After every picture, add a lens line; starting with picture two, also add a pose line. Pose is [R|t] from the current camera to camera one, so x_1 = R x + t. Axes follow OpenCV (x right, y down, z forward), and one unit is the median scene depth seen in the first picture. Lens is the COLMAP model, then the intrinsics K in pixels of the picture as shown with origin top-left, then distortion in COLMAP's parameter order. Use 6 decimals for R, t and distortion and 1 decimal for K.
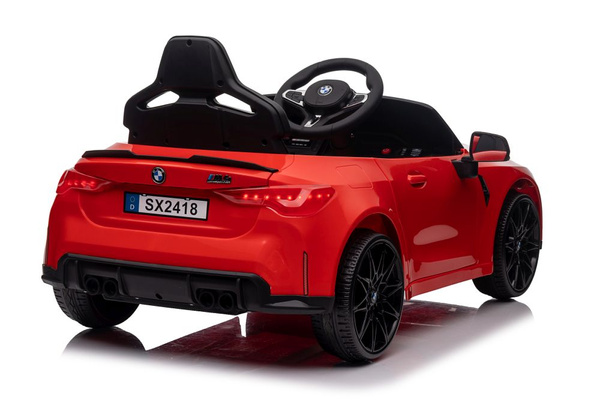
lens RADIAL K [[1935.0, 0, 299.7], [0, 1935.0, 199.4], [0, 0, 1]] dist [-0.527956, 0.000000]
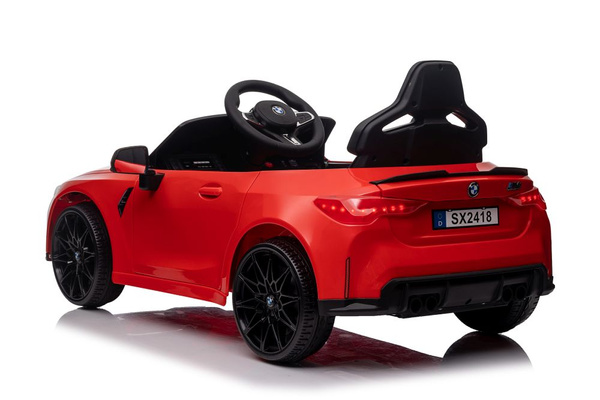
lens RADIAL K [[1935.0, 0, 300.4], [0, 1935.0, 198.7], [0, 0, 1]] dist [-0.527956, 0.000000]
pose [[0.372556, -0.102393, 0.922343, -1.105001], [0.101239, 0.992447, 0.069283, -0.091949], [-0.922471, 0.067565, 0.380109, 0.675724]]
